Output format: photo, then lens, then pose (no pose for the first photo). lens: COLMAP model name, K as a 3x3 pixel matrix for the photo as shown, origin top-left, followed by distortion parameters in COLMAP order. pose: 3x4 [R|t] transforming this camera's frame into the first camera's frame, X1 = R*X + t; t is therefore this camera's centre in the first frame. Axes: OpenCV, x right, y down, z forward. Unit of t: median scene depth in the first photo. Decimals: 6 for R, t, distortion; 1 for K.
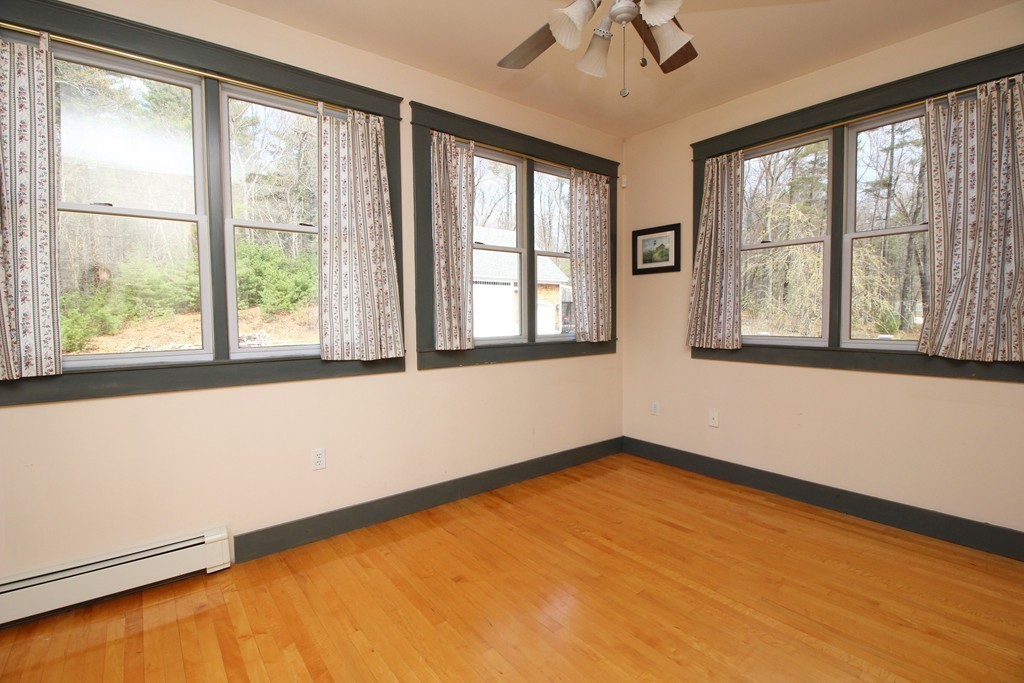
lens RADIAL K [[463.3, 0, 517.1], [0, 463.3, 332.8], [0, 0, 1]] dist [0.001019, -0.013127]
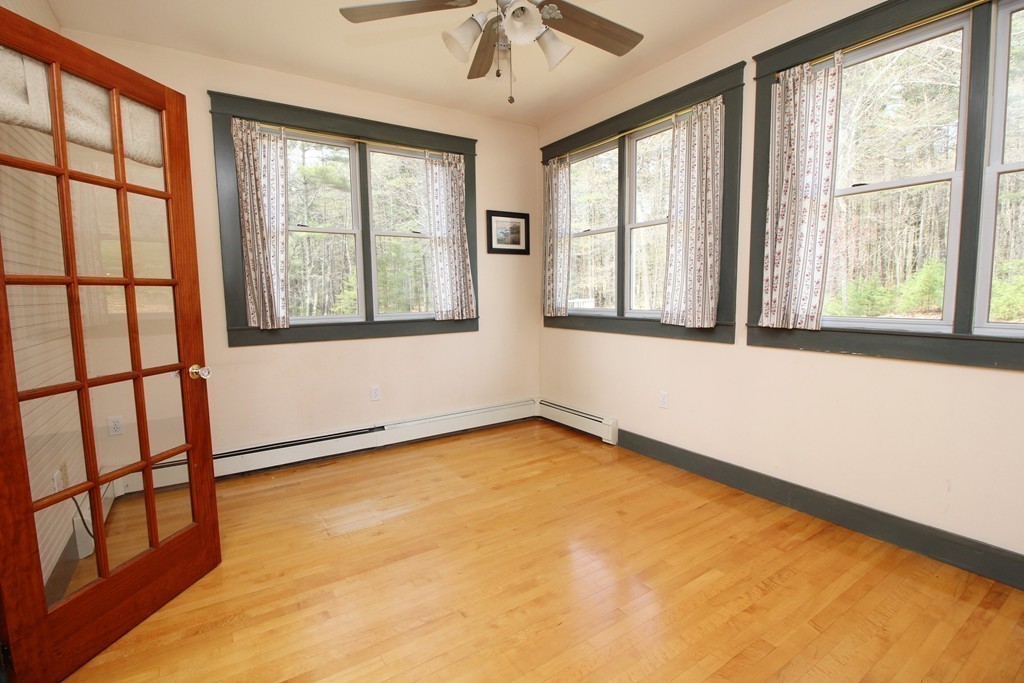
lens RADIAL K [[463.3, 0, 517.1], [0, 463.3, 332.8], [0, 0, 1]] dist [0.001019, -0.013127]
pose [[-0.068141, 0.097898, -0.992861, 0.837363], [-0.024955, 0.994695, 0.099792, -0.030608], [0.997364, 0.031577, -0.065336, 0.653123]]
